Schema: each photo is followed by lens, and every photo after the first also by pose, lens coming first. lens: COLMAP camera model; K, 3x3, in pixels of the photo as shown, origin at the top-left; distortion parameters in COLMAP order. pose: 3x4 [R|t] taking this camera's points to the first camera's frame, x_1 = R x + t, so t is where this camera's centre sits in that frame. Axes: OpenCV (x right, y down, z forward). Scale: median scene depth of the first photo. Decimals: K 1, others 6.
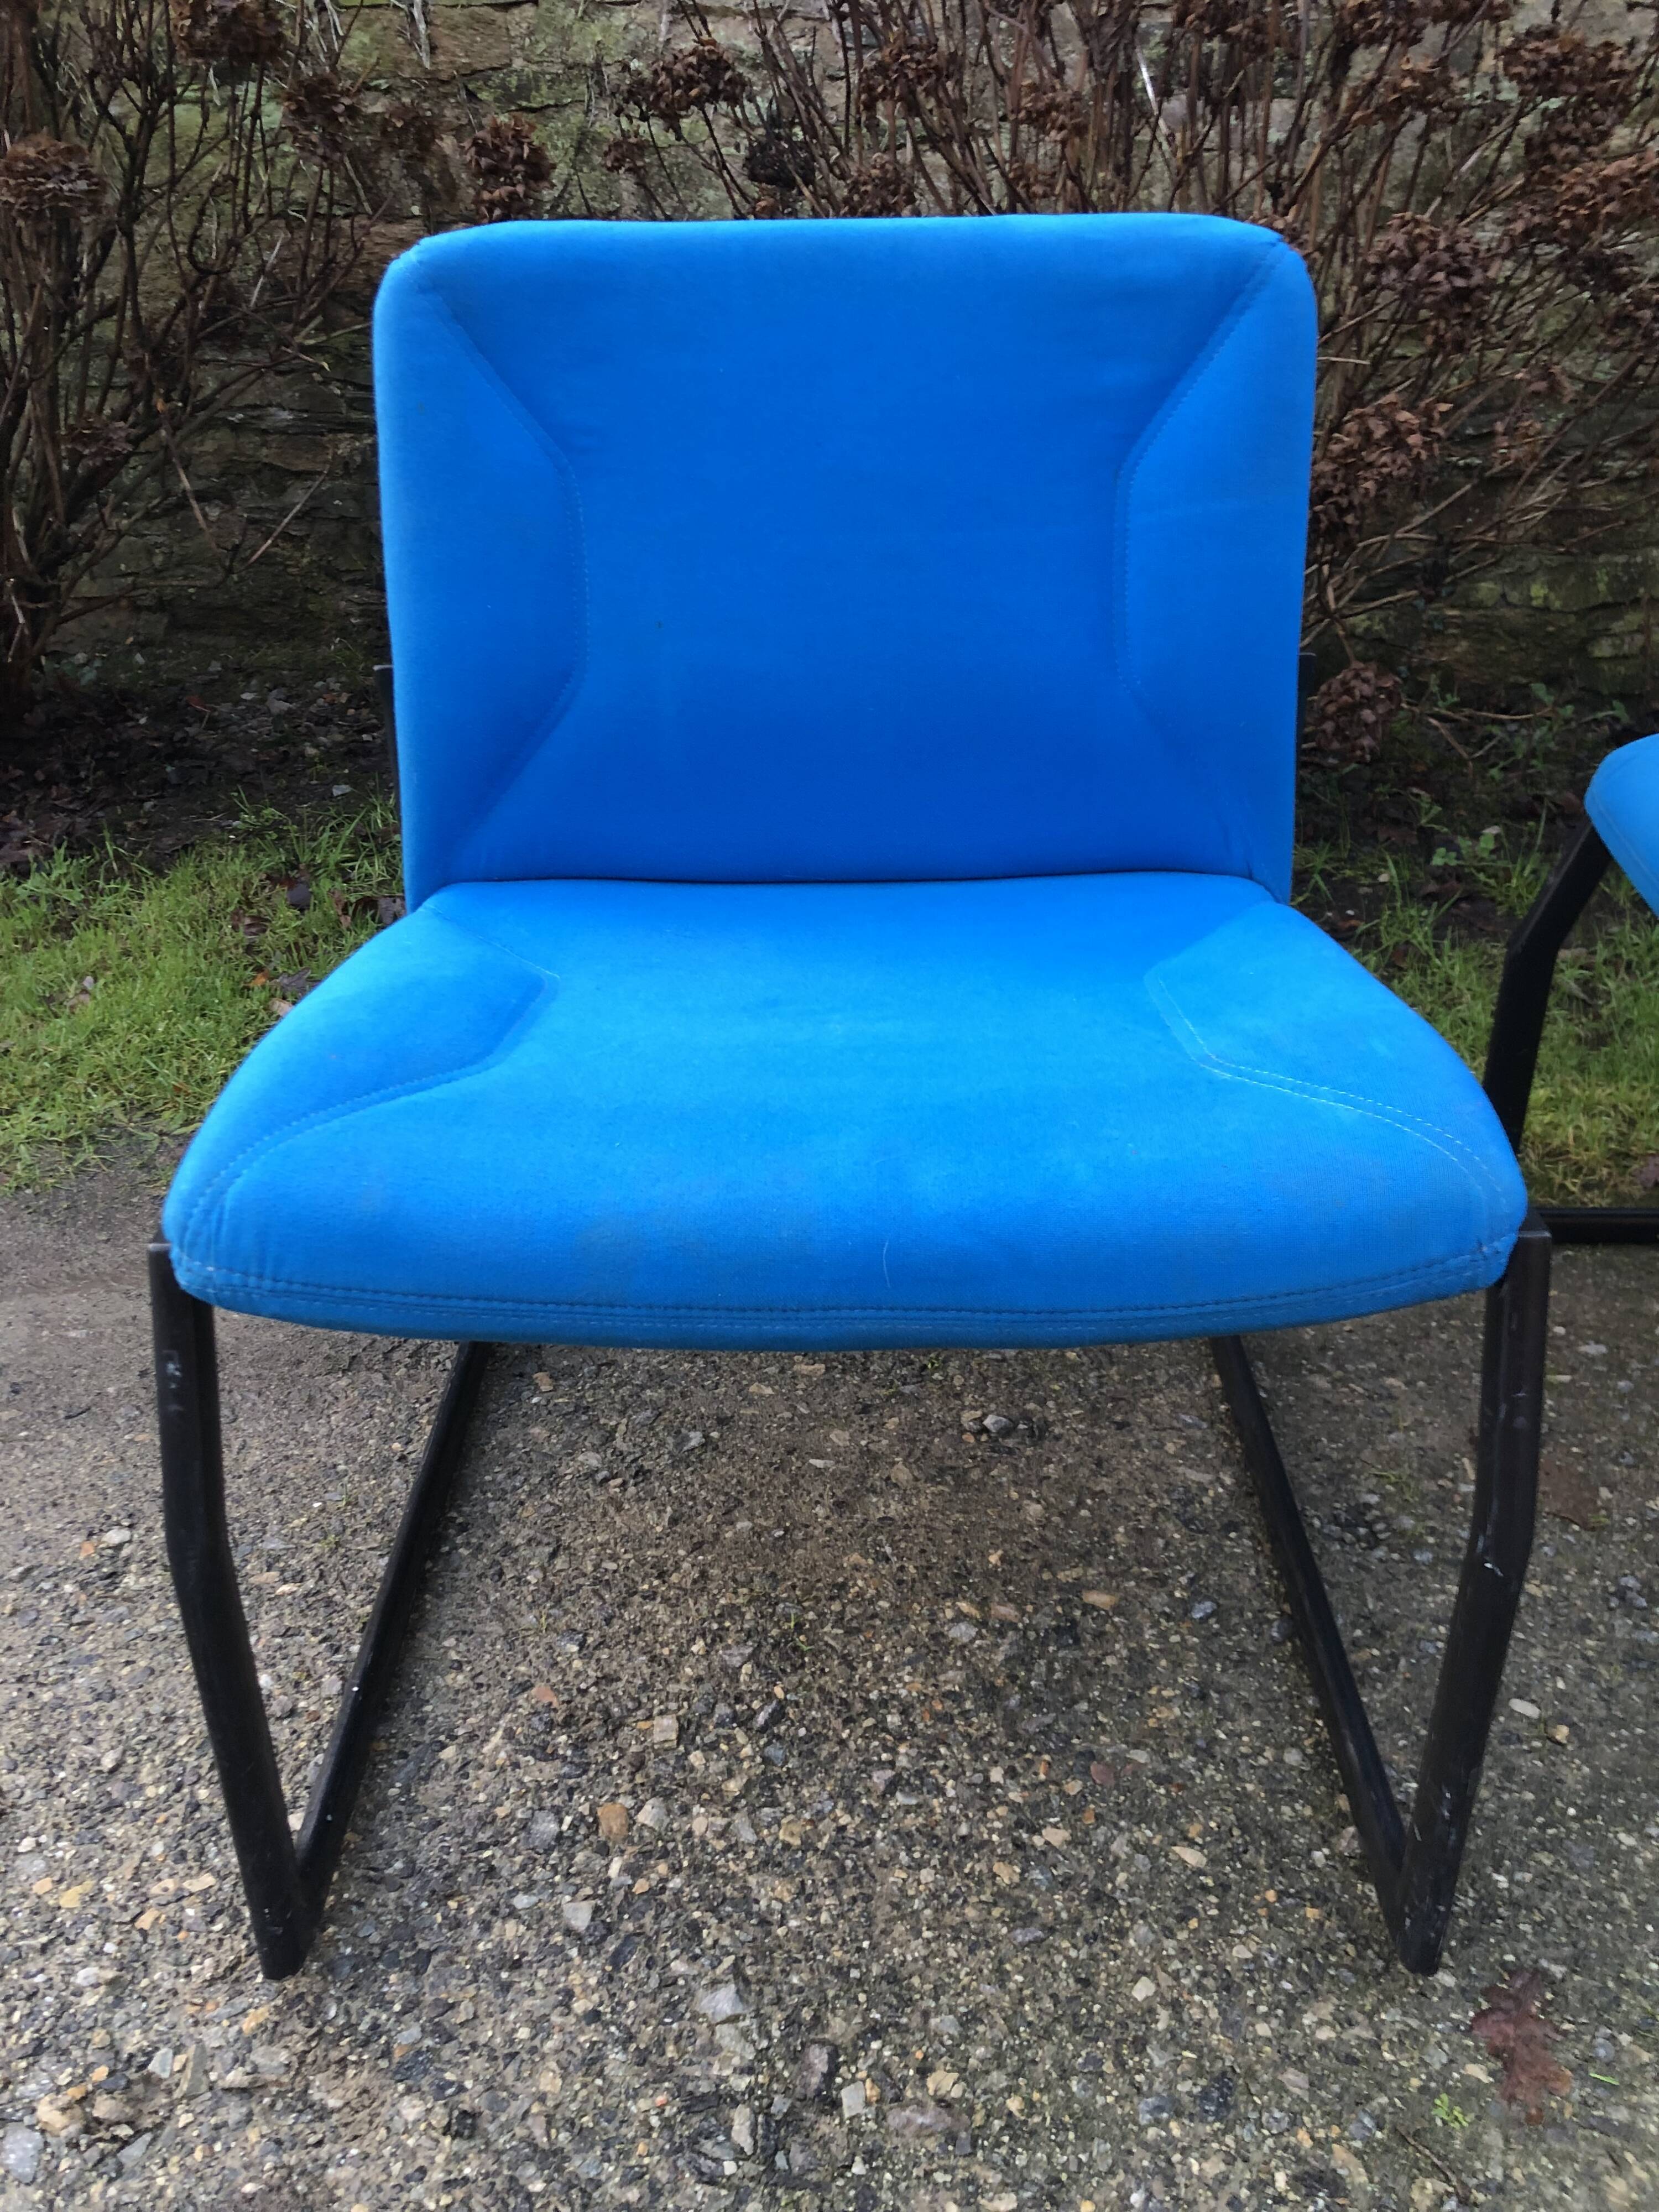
lens RADIAL K [[1823.8, 0, 838.8], [0, 1823.8, 1097.8], [0, 0, 1]] dist [0.015154, 0.001978]
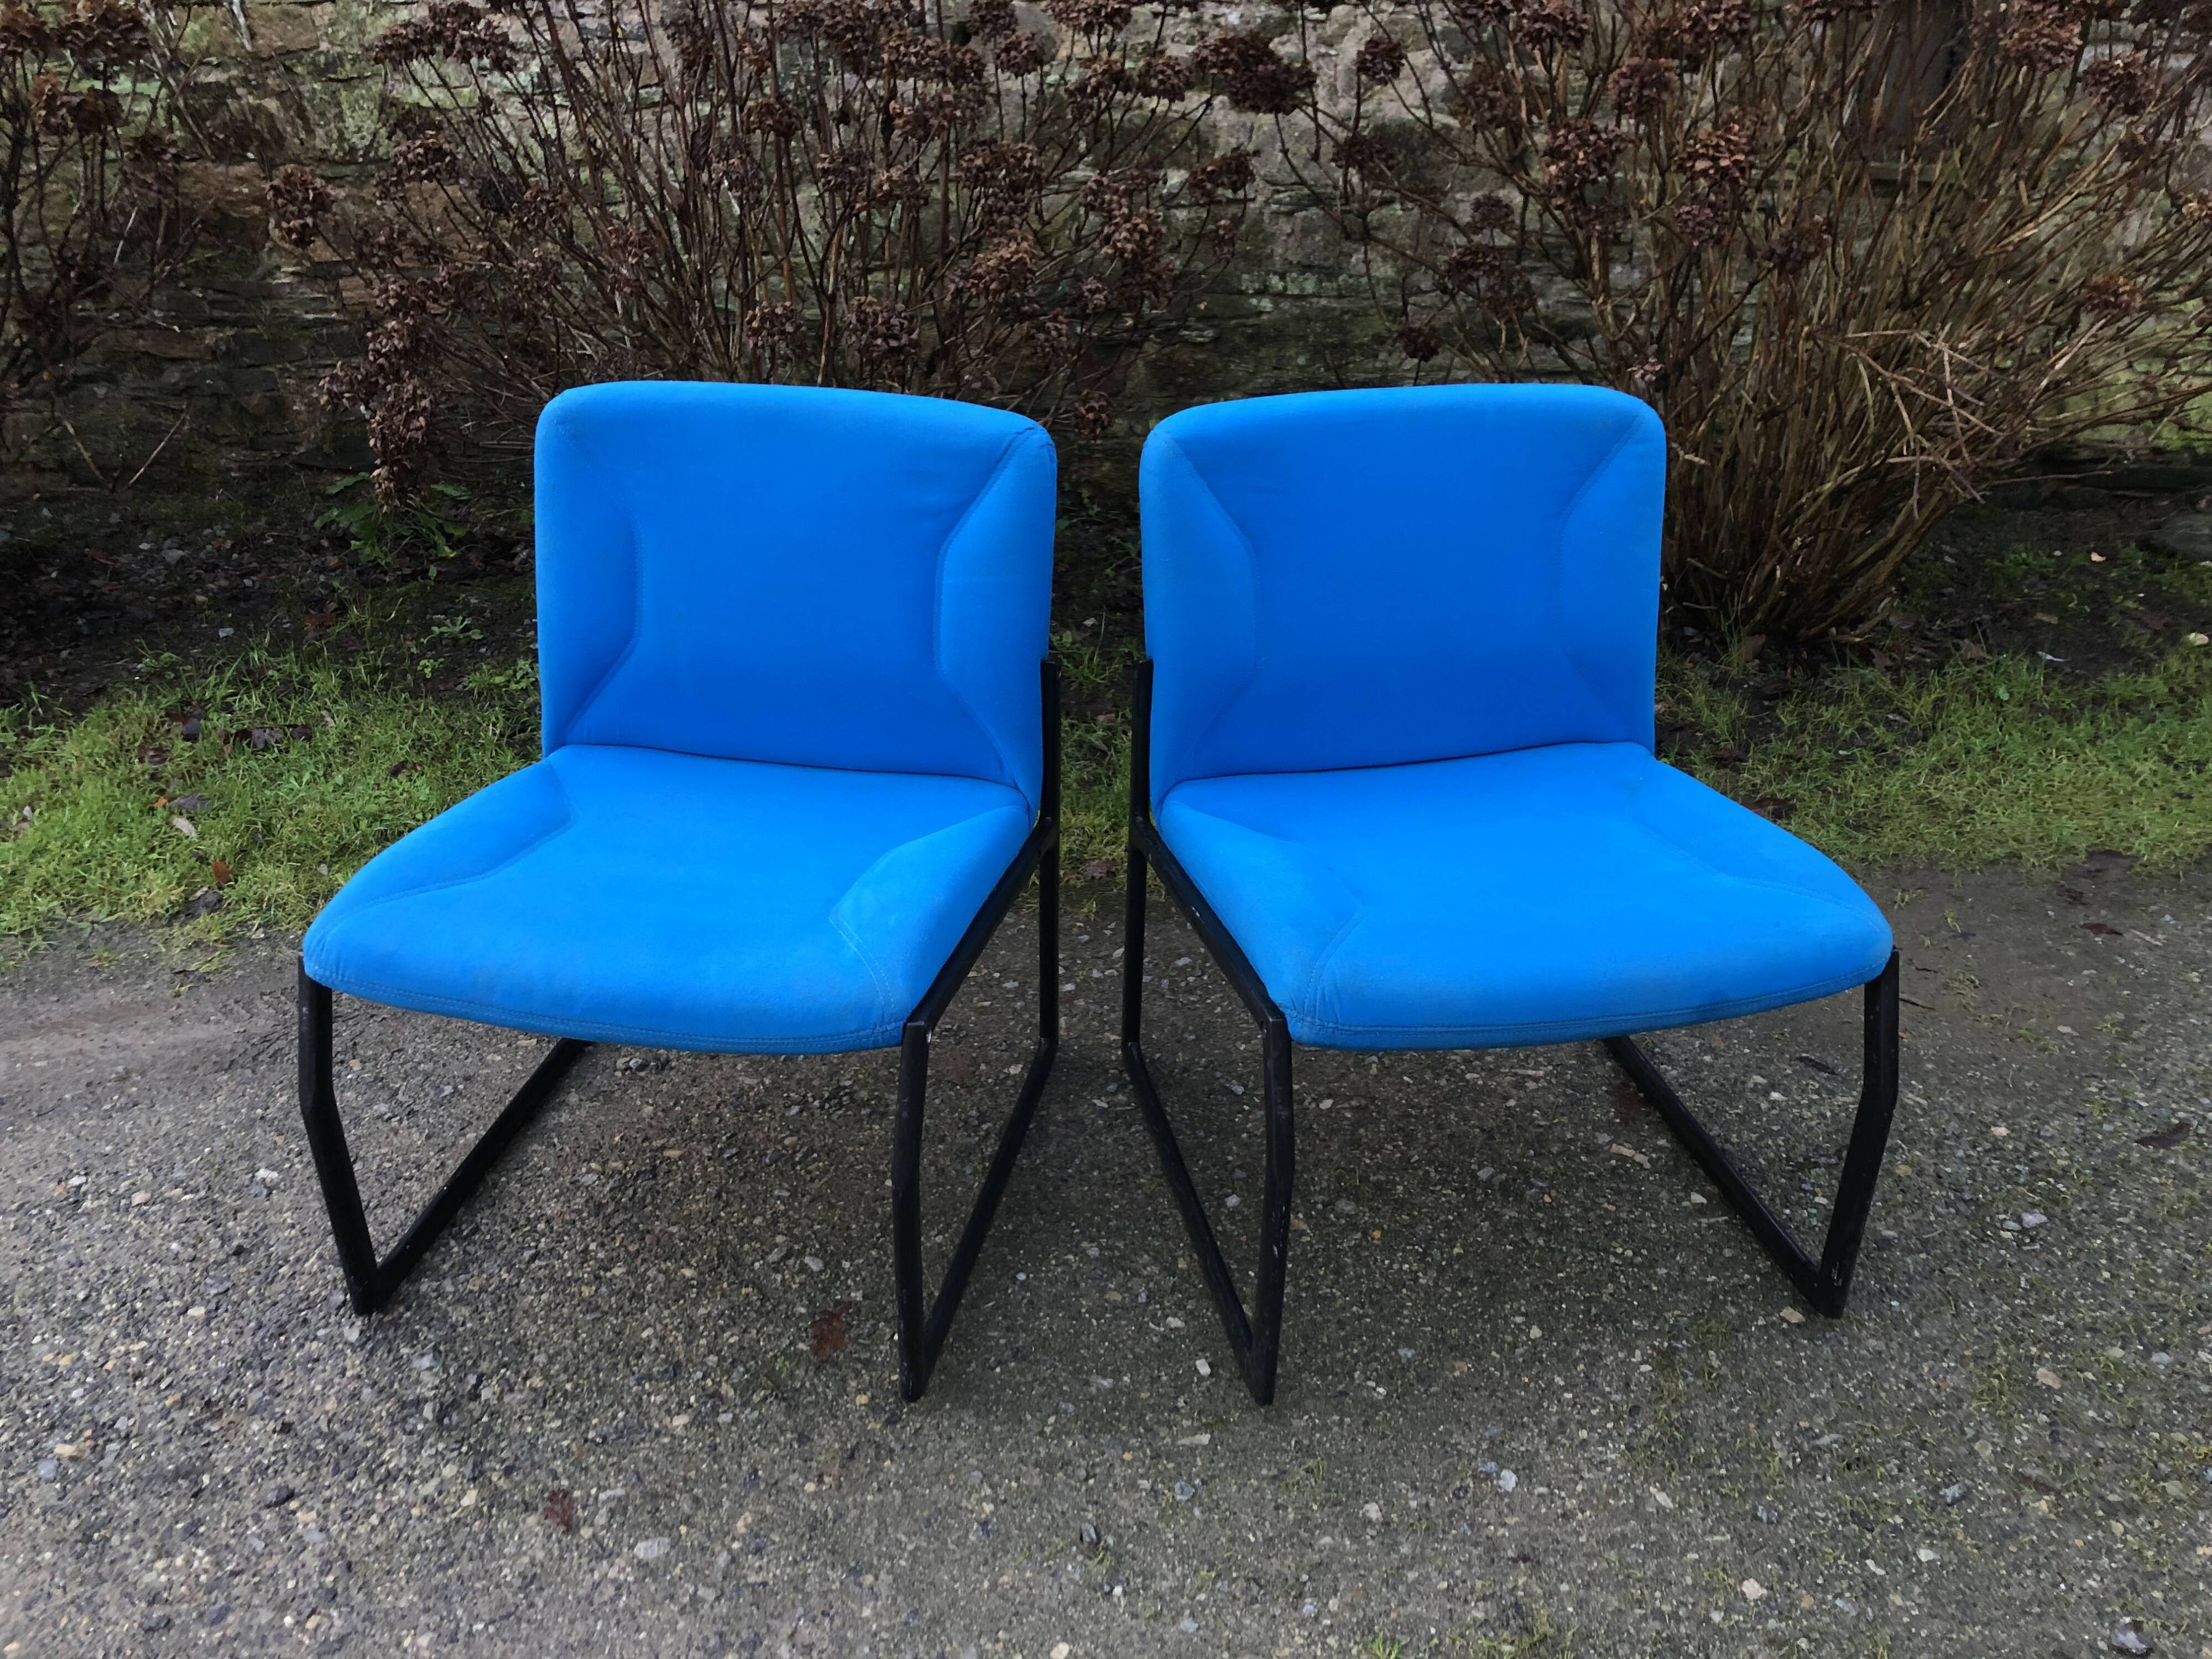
lens RADIAL K [[1823.8, 0, 1105.3], [0, 1823.8, 822.8], [0, 0, 1]] dist [0.015154, 0.001978]
pose [[0.987575, -0.075340, 0.137910, 0.347097], [0.071573, 0.996919, 0.032079, -0.075111], [-0.139902, -0.021810, 0.989925, -0.832949]]
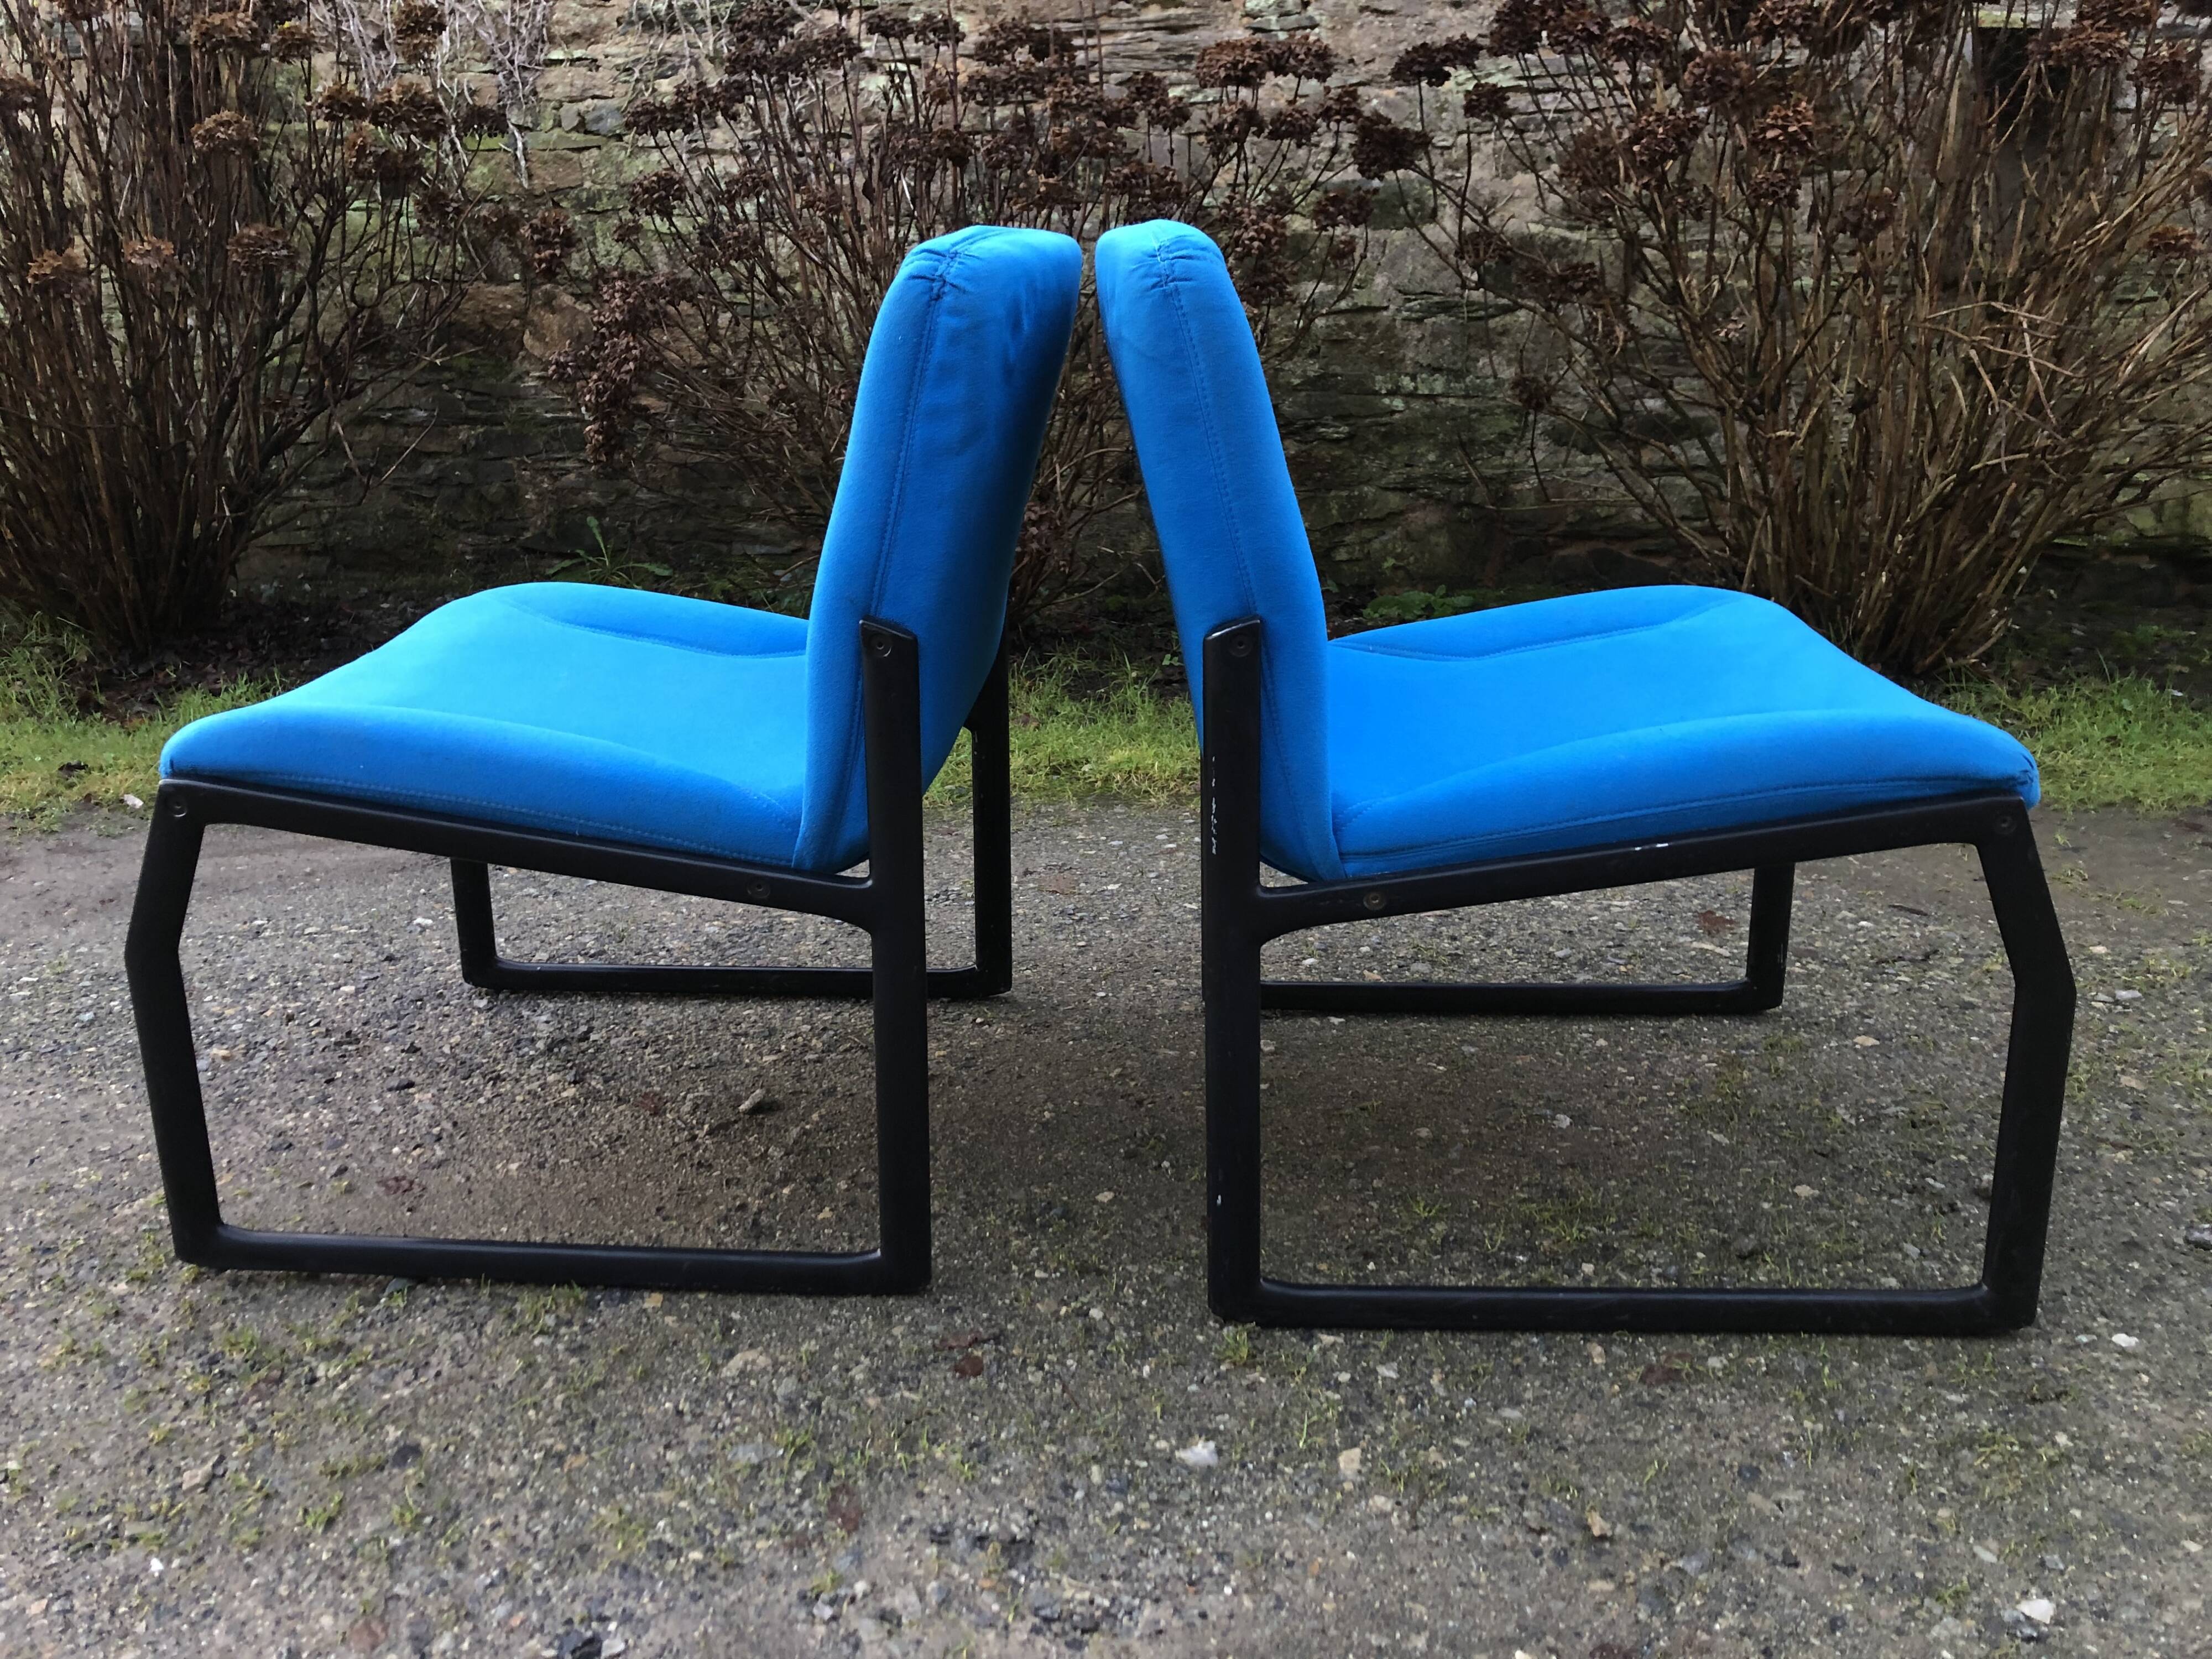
lens RADIAL K [[1823.8, 0, 1091.4], [0, 1823.8, 804.1], [0, 0, 1]] dist [0.015154, 0.001978]
pose [[0.998865, -0.018735, 0.043791, 0.388235], [0.026669, 0.981752, -0.188288, 0.537652], [-0.039465, 0.189242, 0.981137, -0.921093]]
